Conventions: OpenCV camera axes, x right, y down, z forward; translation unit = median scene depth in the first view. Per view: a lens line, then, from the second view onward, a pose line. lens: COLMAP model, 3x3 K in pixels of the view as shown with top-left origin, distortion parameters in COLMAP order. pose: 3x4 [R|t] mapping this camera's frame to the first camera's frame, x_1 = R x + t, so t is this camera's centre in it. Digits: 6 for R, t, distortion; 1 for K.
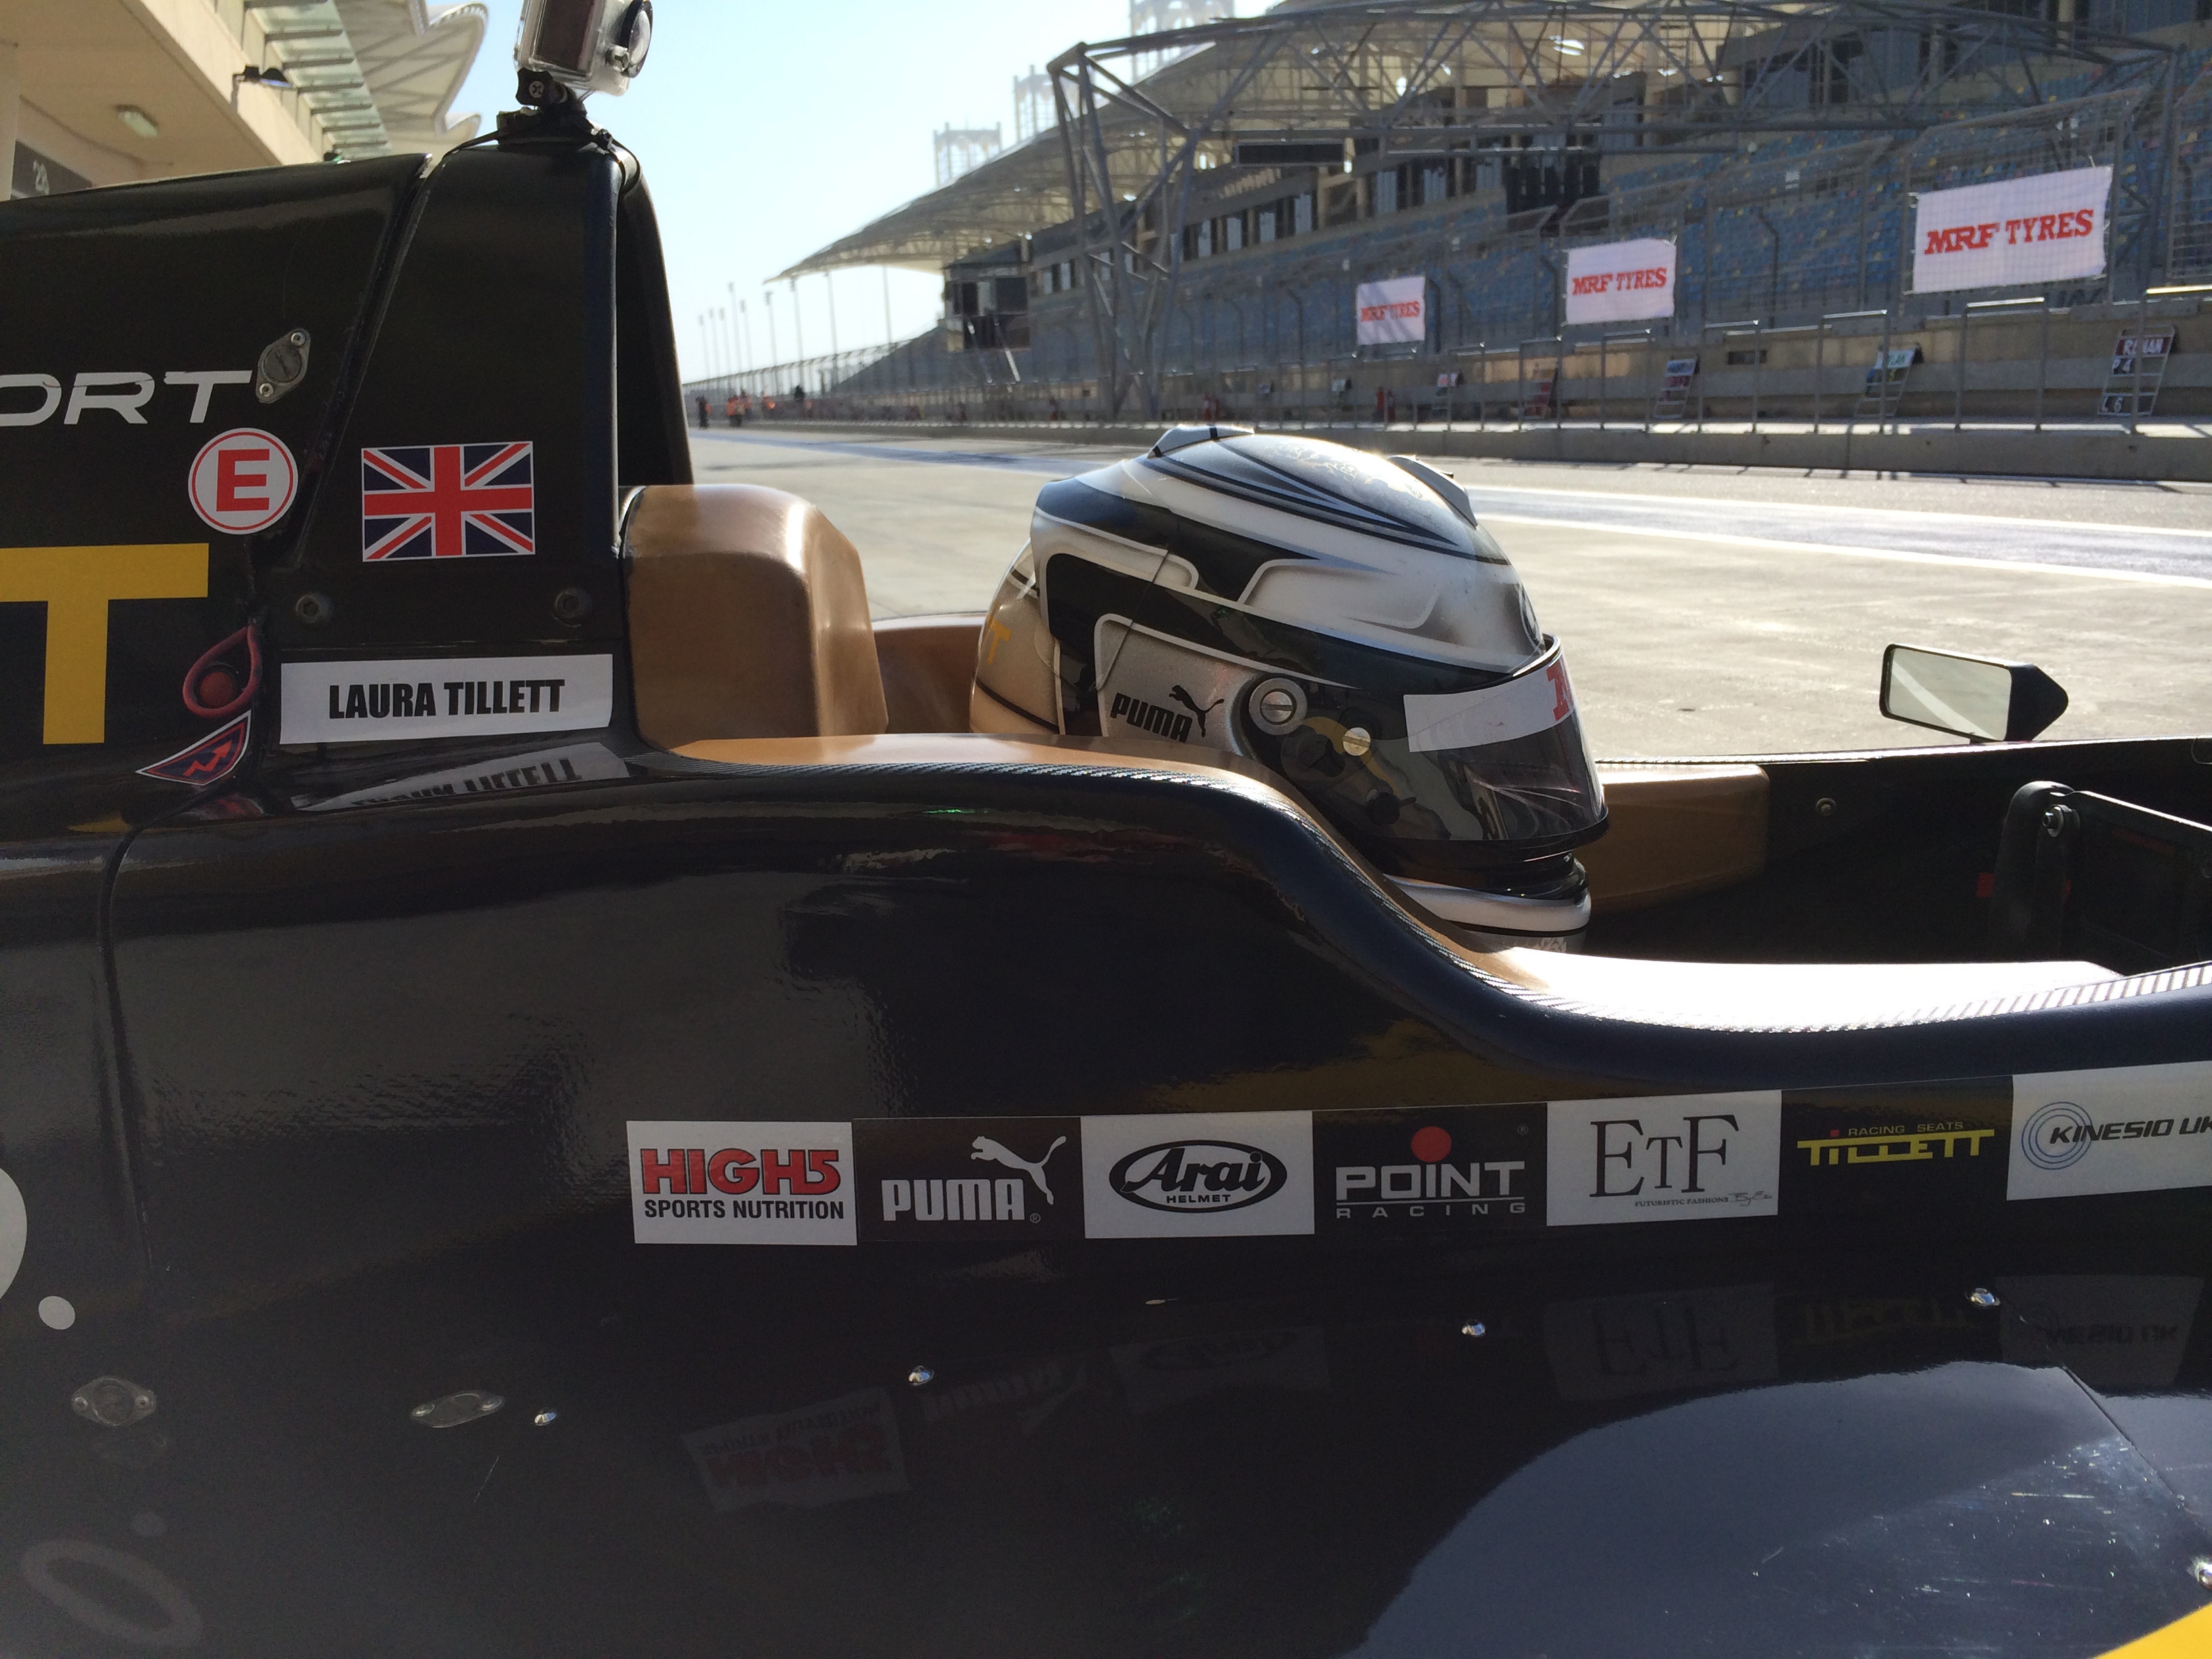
lens RADIAL K [[1837.4, 0, 1106.0], [0, 1837.4, 829.5], [0, 0, 1]] dist [0.065291, -0.103110]
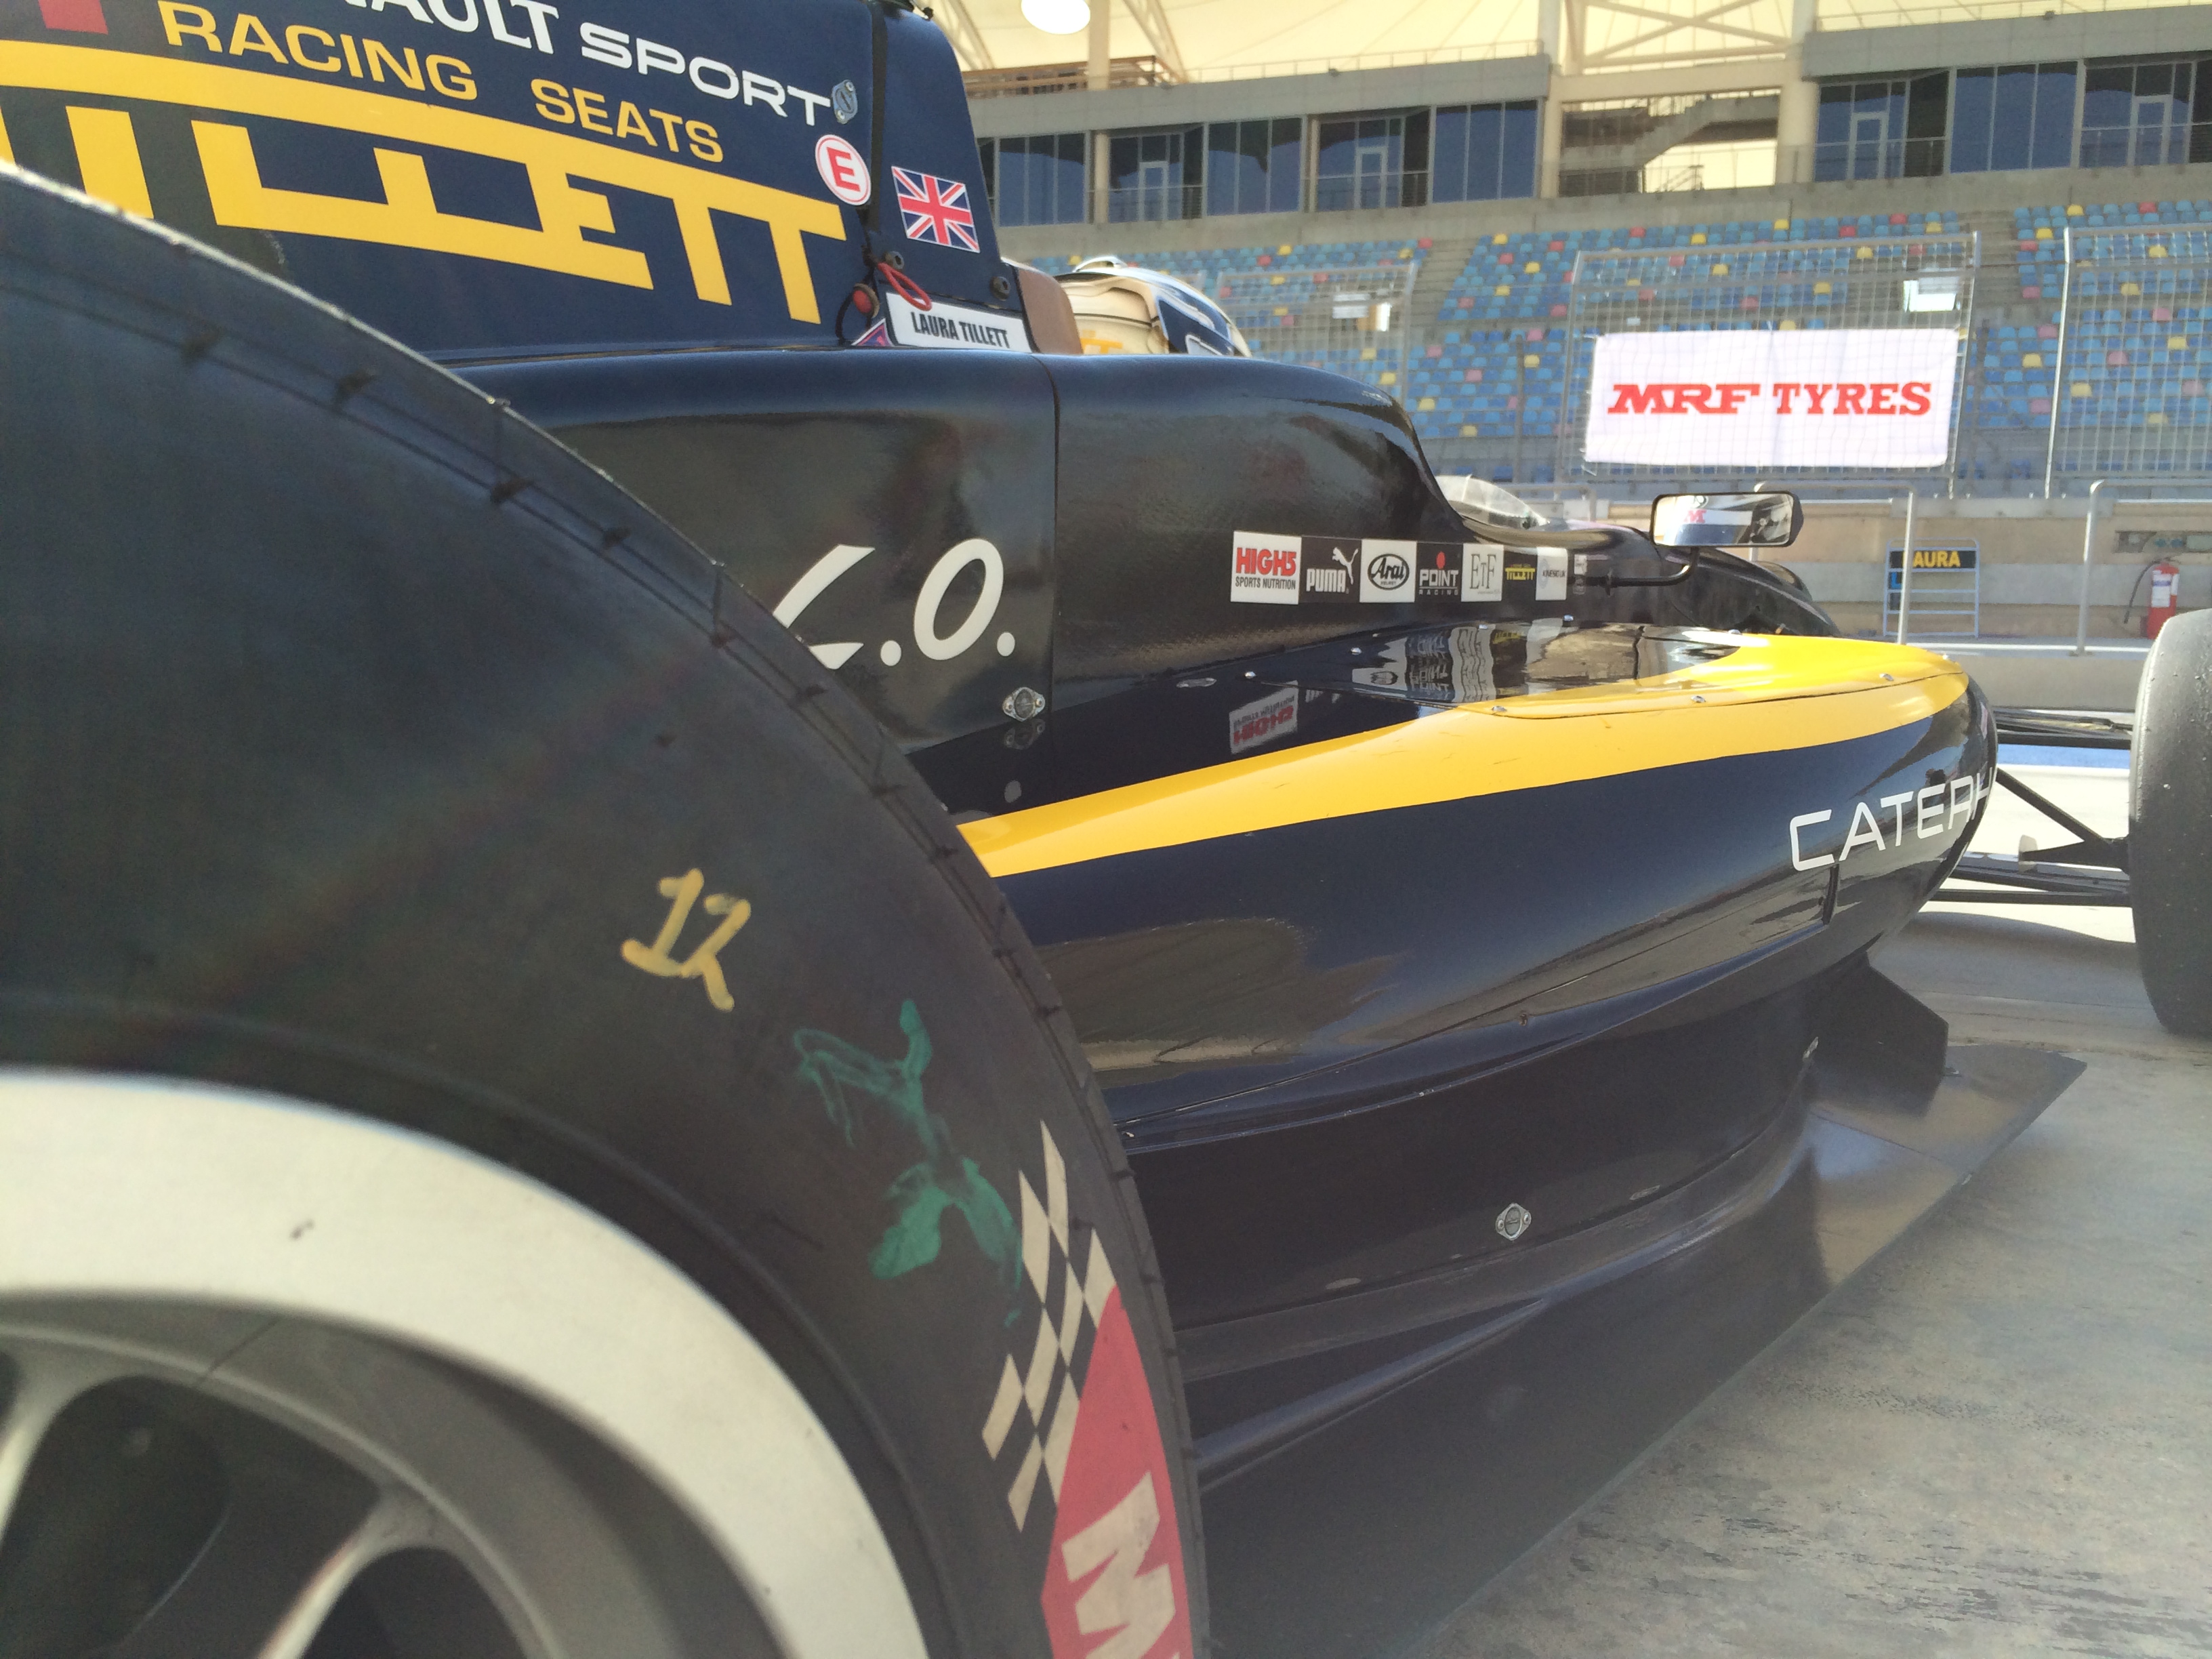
lens RADIAL K [[1837.4, 0, 1106.0], [0, 1837.4, 829.5], [0, 0, 1]] dist [0.065291, -0.103110]
pose [[0.610349, -0.062982, 0.789625, -1.878734], [0.126054, 0.991854, -0.018323, 0.483637], [-0.782038, 0.110719, 0.613317, -0.045670]]
